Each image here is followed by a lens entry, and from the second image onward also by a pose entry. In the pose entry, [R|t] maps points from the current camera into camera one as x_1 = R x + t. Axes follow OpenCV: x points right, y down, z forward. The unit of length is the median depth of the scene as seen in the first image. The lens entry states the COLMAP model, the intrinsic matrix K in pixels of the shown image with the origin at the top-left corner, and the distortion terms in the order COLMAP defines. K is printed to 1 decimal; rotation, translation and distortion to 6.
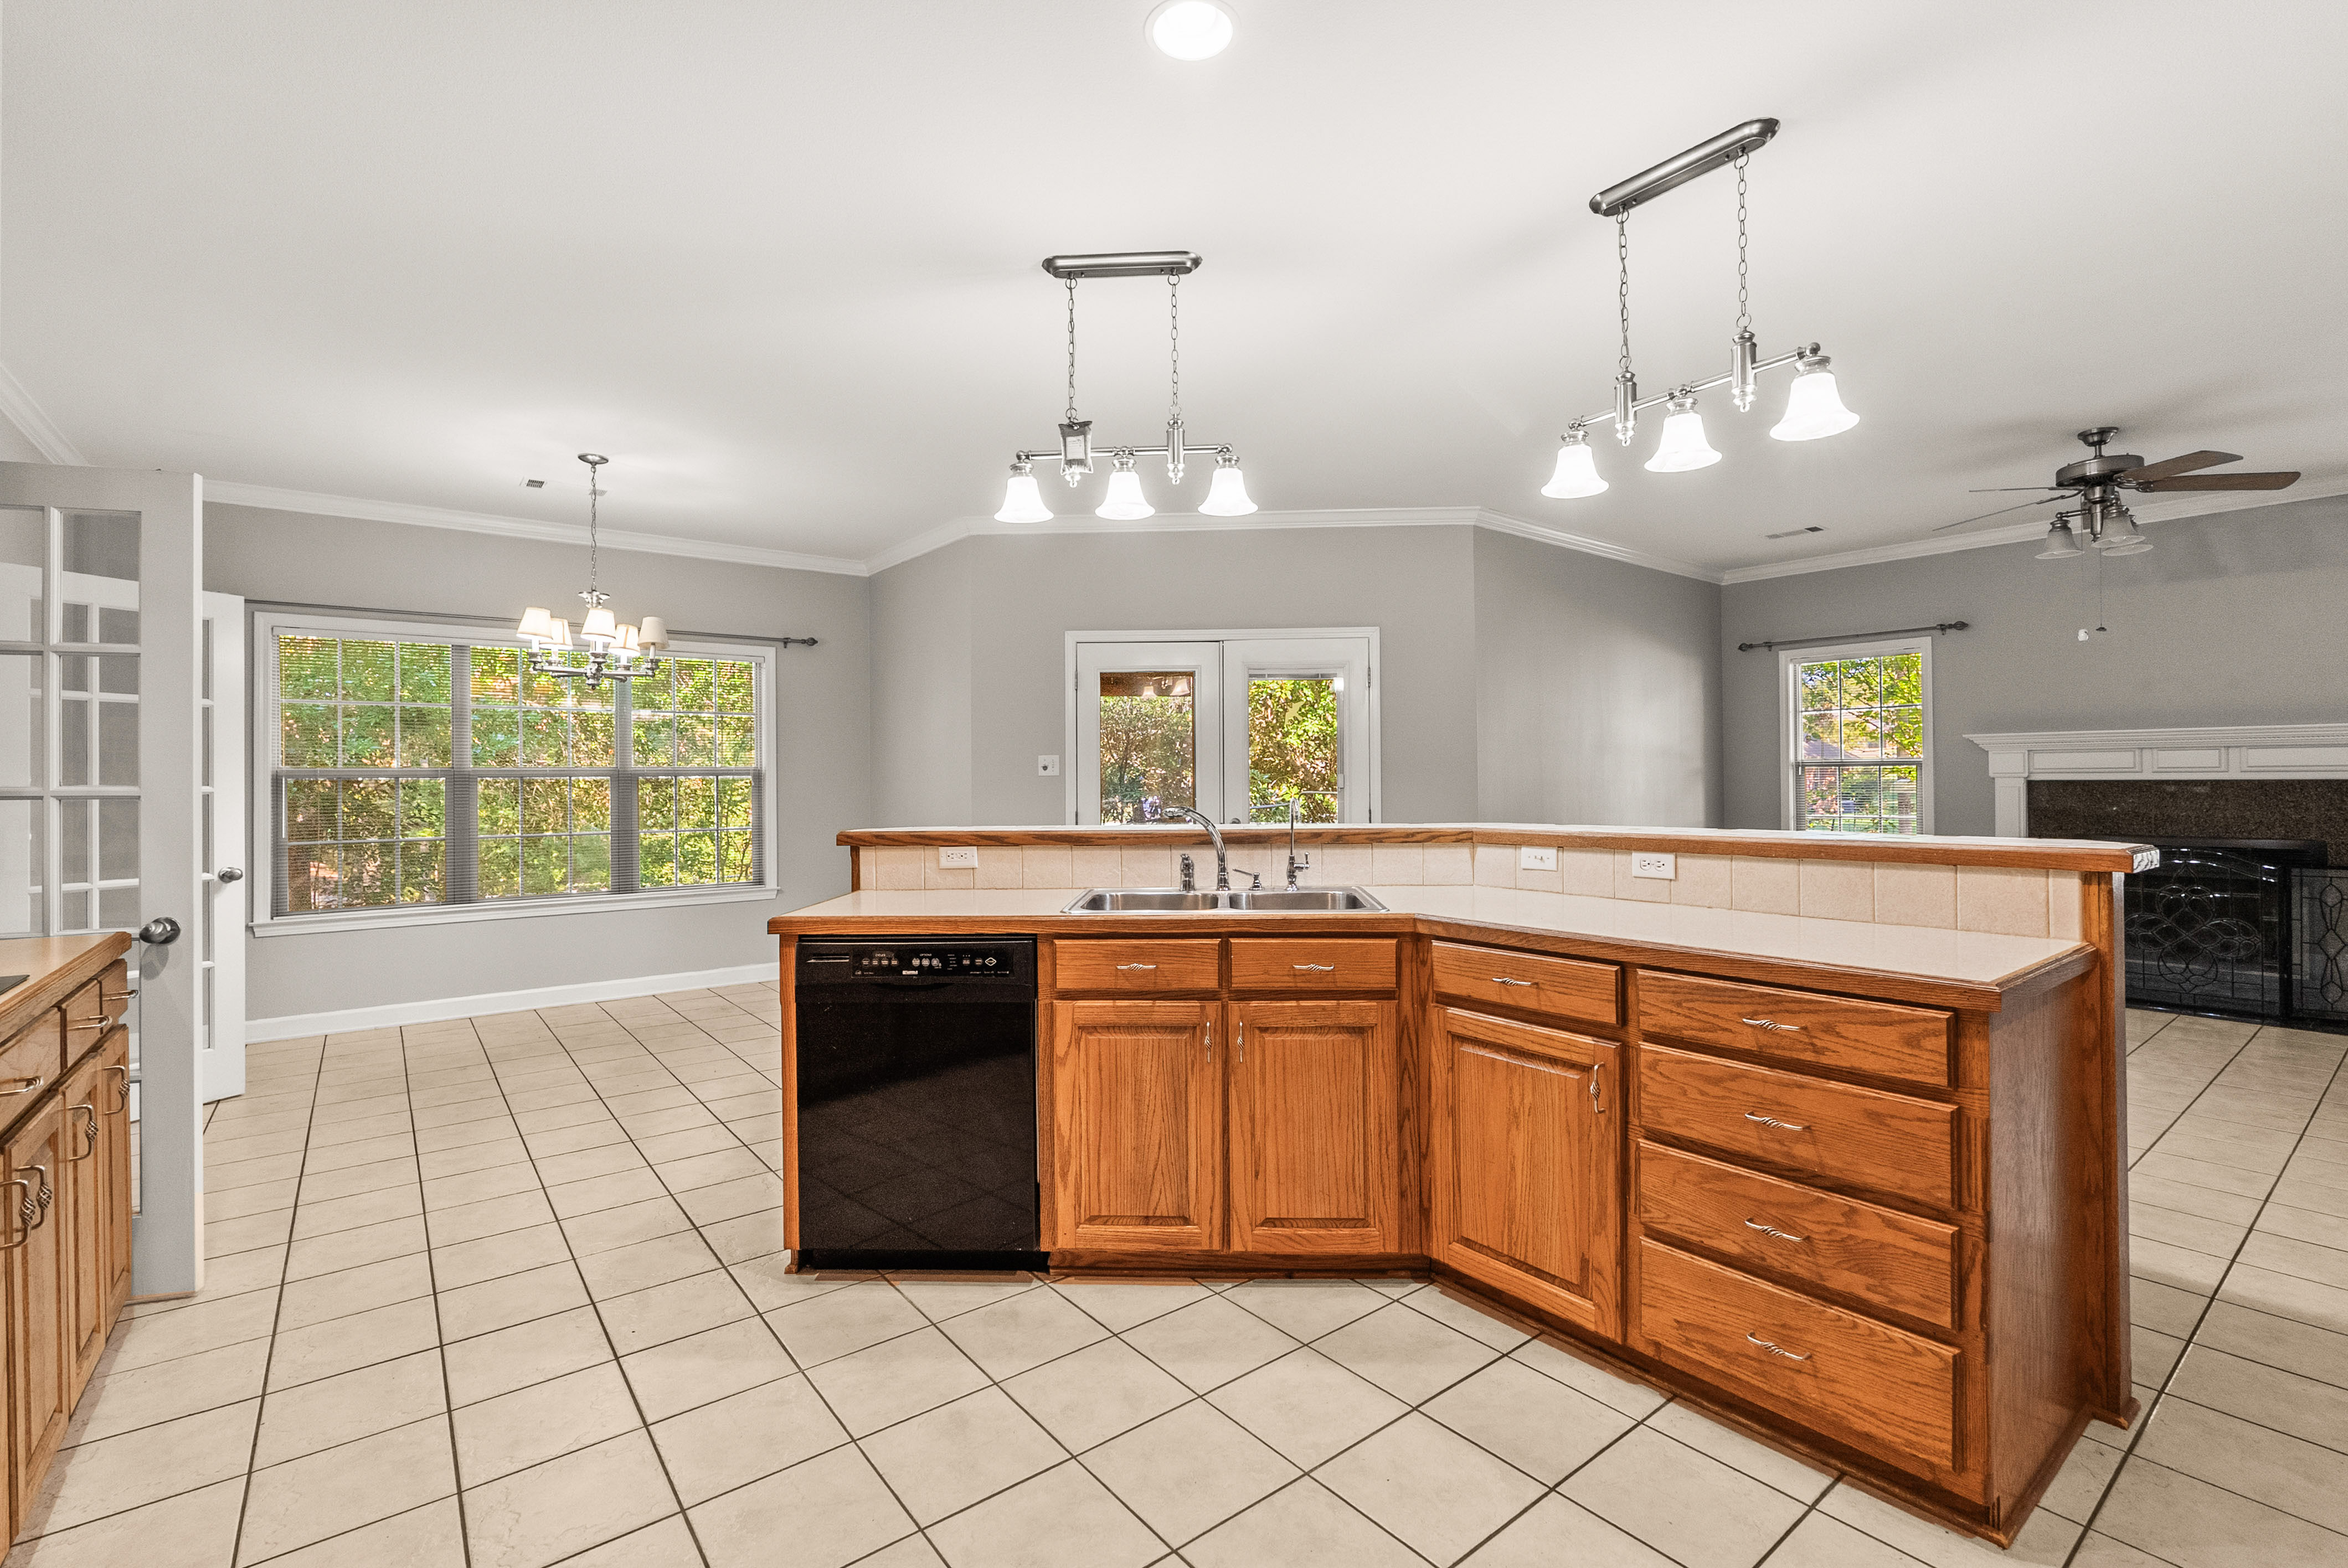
lens RADIAL K [[1047.7, 0, 1172.8], [0, 1047.7, 783.5], [0, 0, 1]] dist [-0.008889, 0.003204]
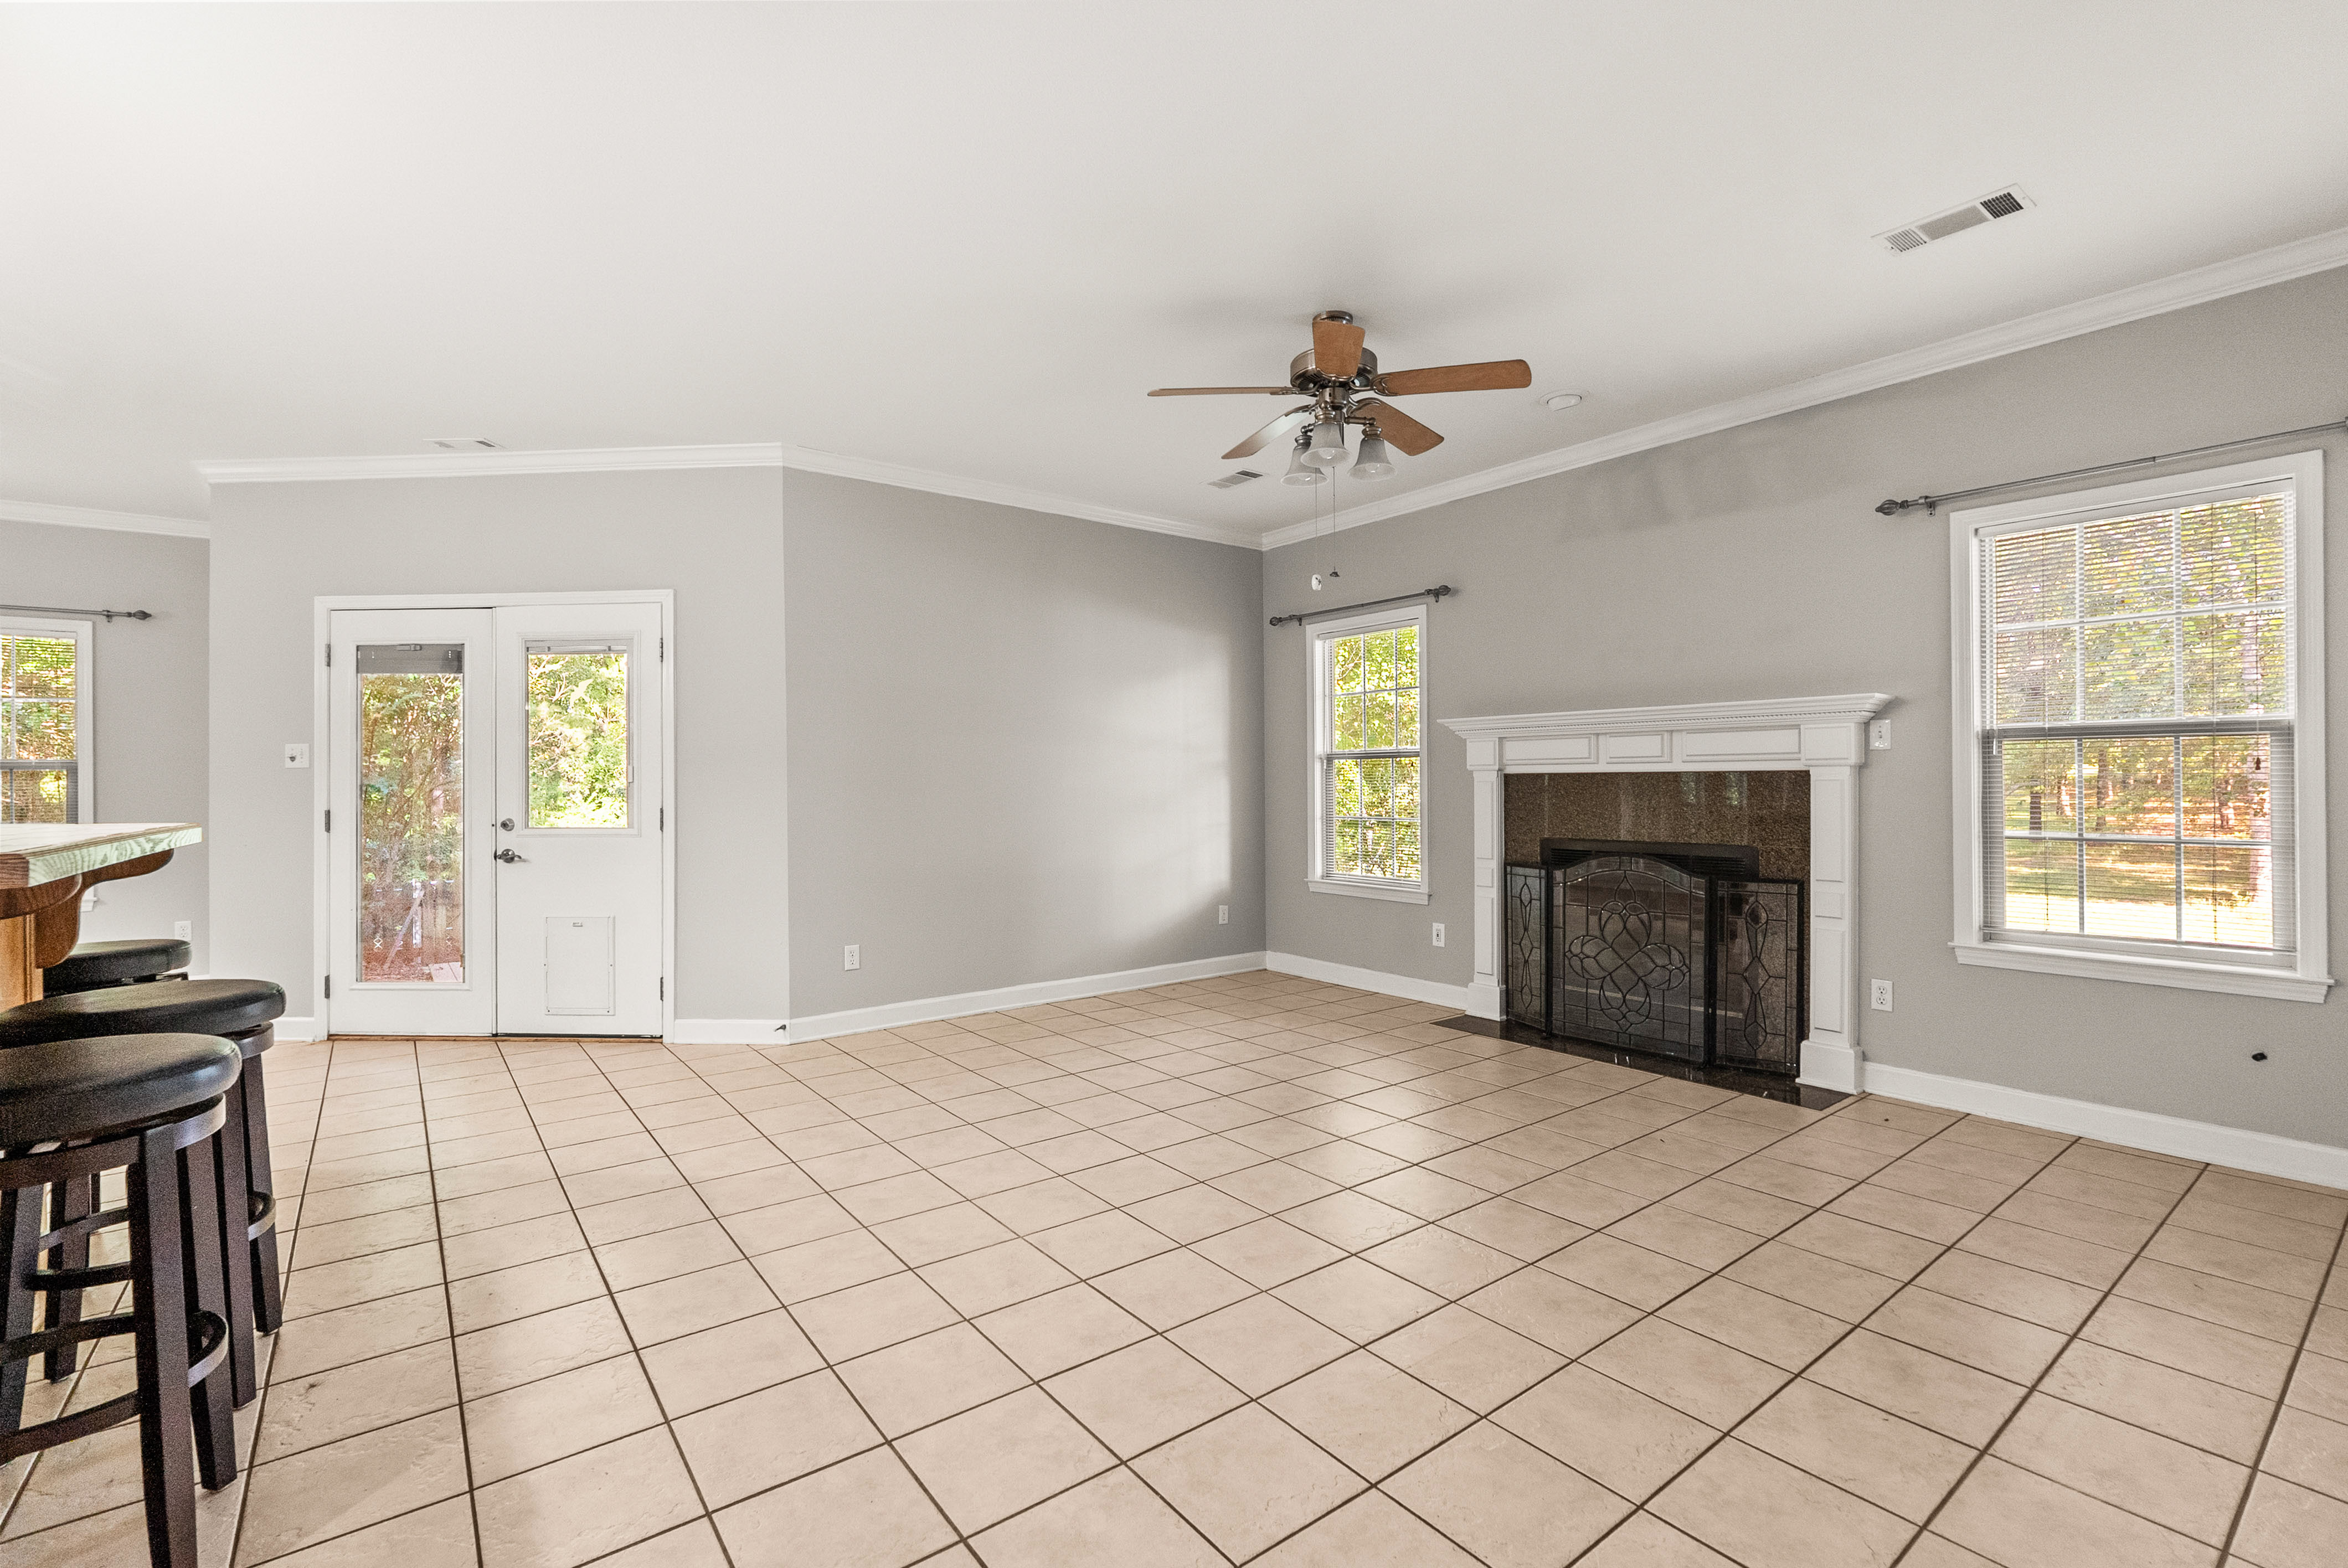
lens RADIAL K [[1047.7, 0, 1177.8], [0, 1047.7, 789.8], [0, 0, 1]] dist [-0.008889, 0.003204]
pose [[0.999955, -0.000175, -0.009501, 1.165721], [0.000210, 0.999993, 0.003719, 0.014058], [0.009501, -0.003721, 0.999948, 0.325580]]
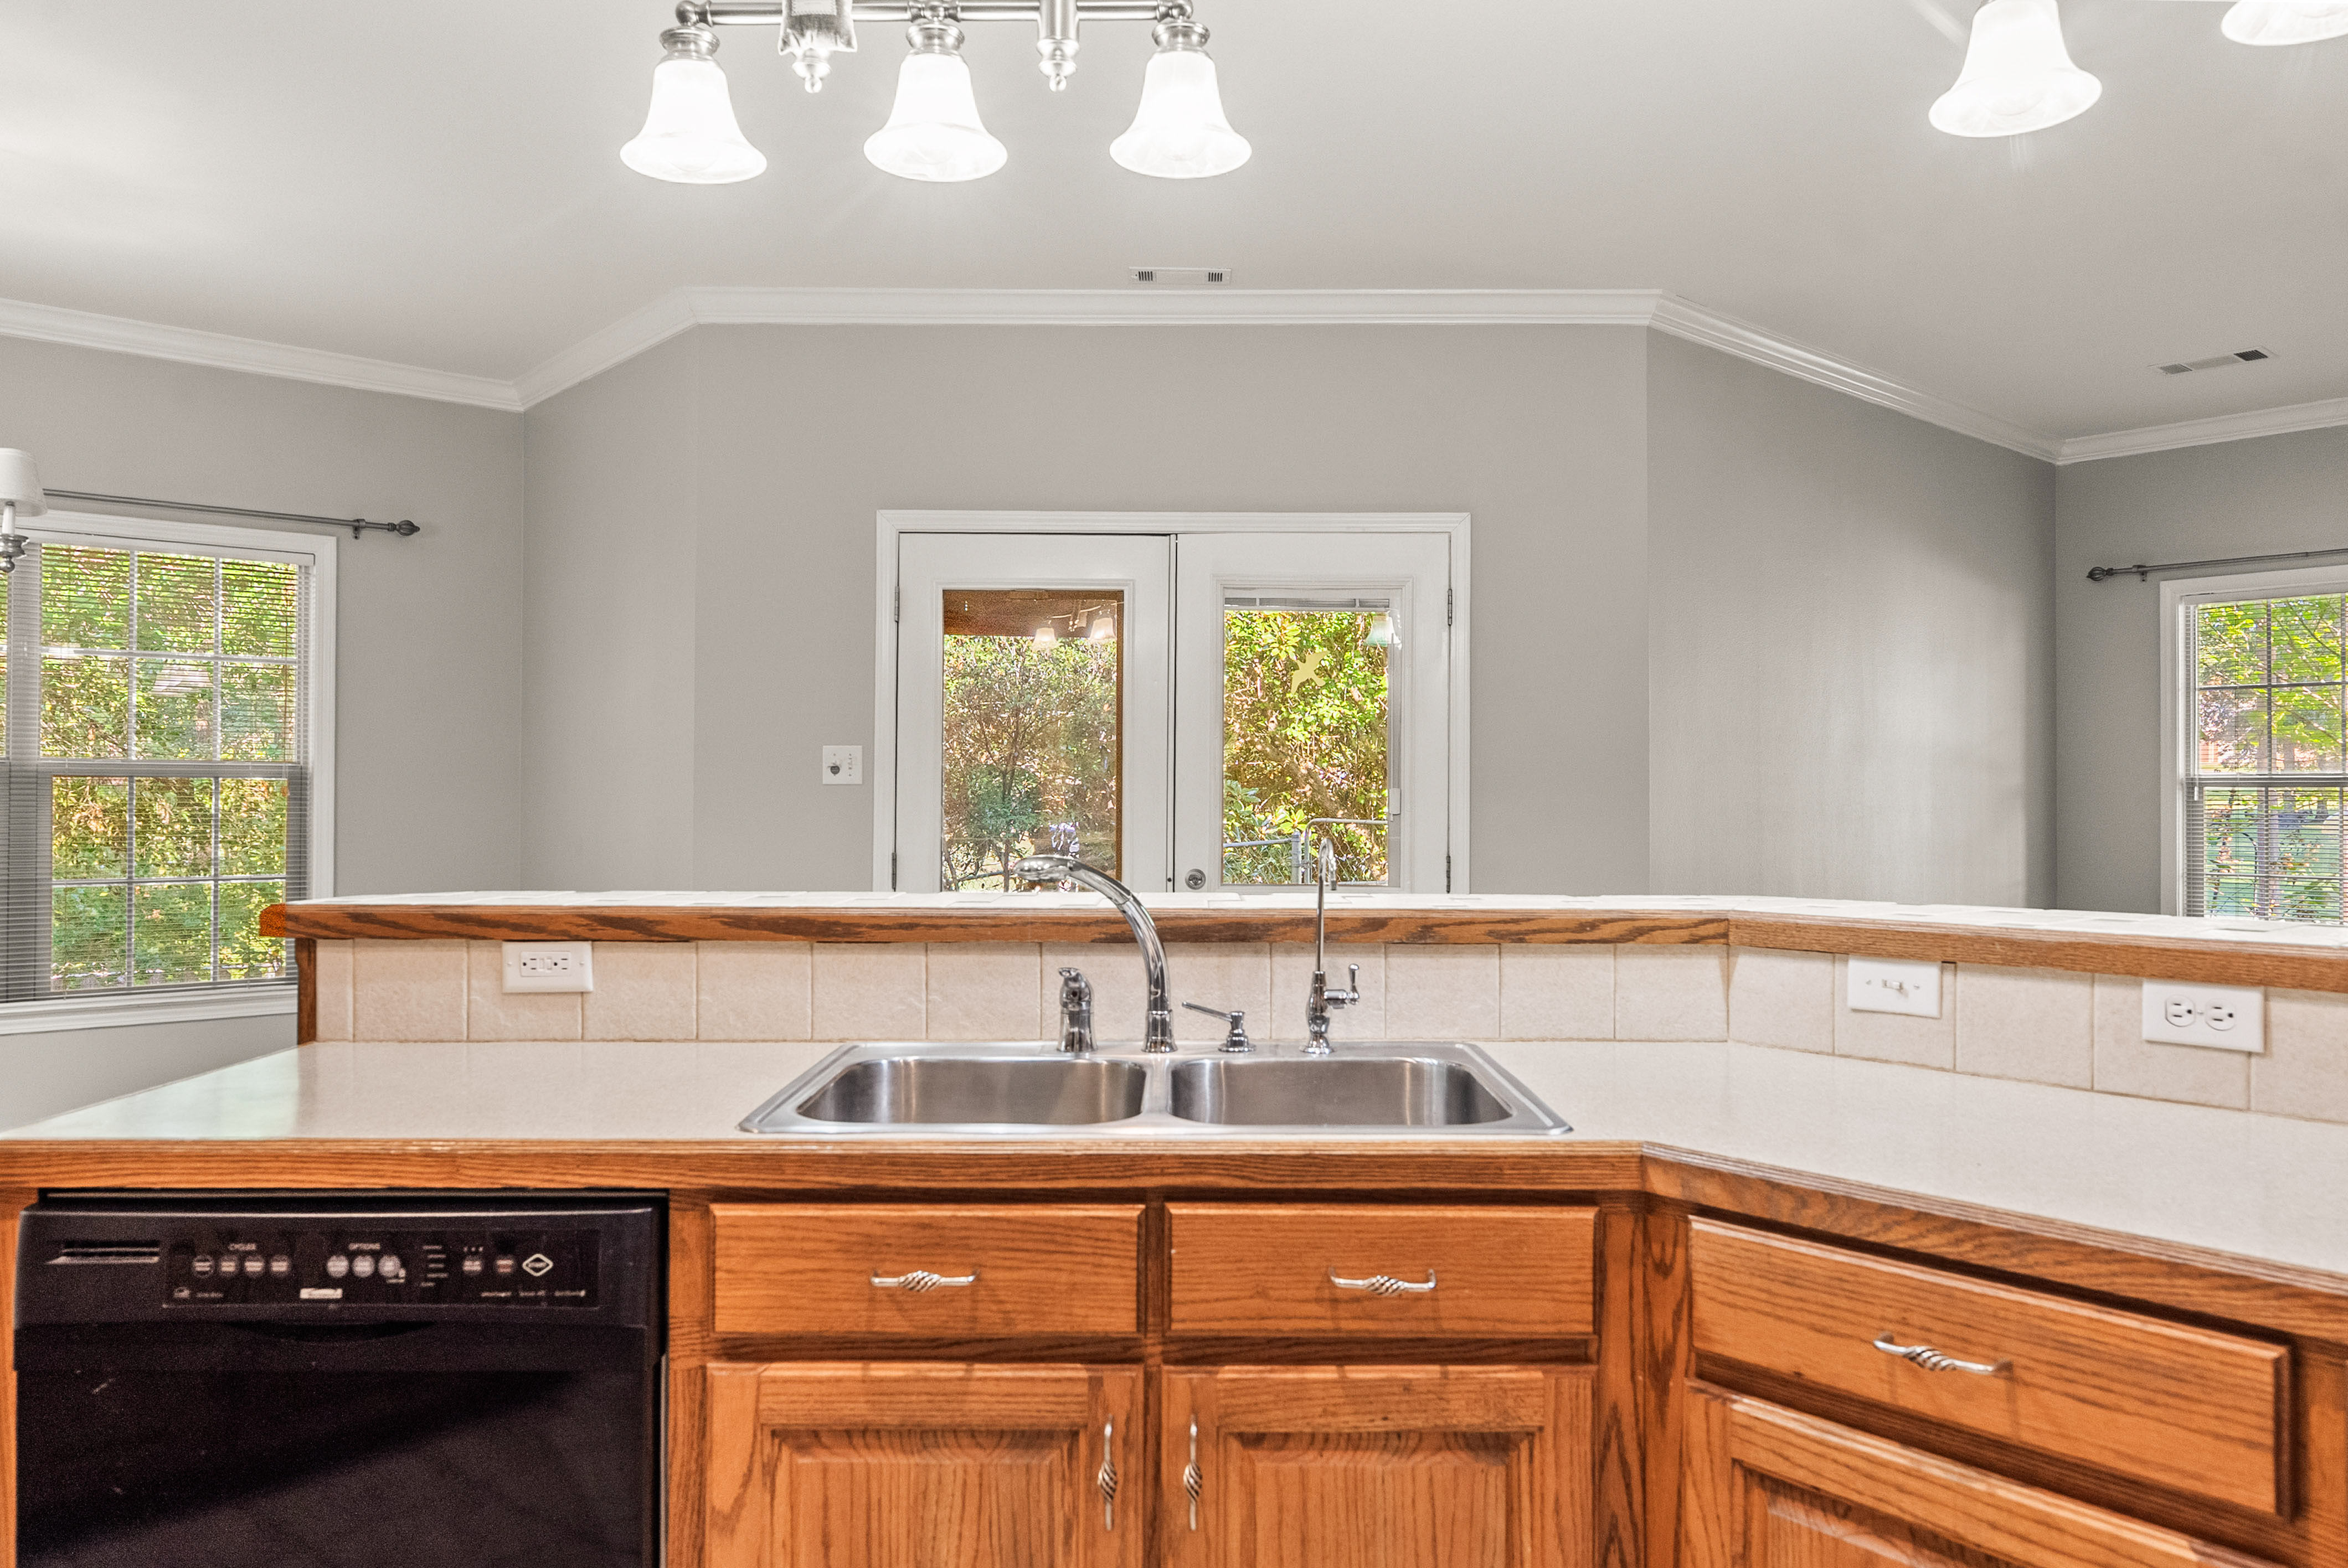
lens RADIAL K [[1631.1, 0, 1175.9], [0, 1631.1, 792.1], [0, 0, 1]] dist [-0.000077, -0.000956]
pose [[0.998950, 0.012745, 0.044001, 0.025027], [-0.012462, 0.999900, -0.006704, -0.000109], [-0.044082, 0.006148, 0.999009, 0.343053]]
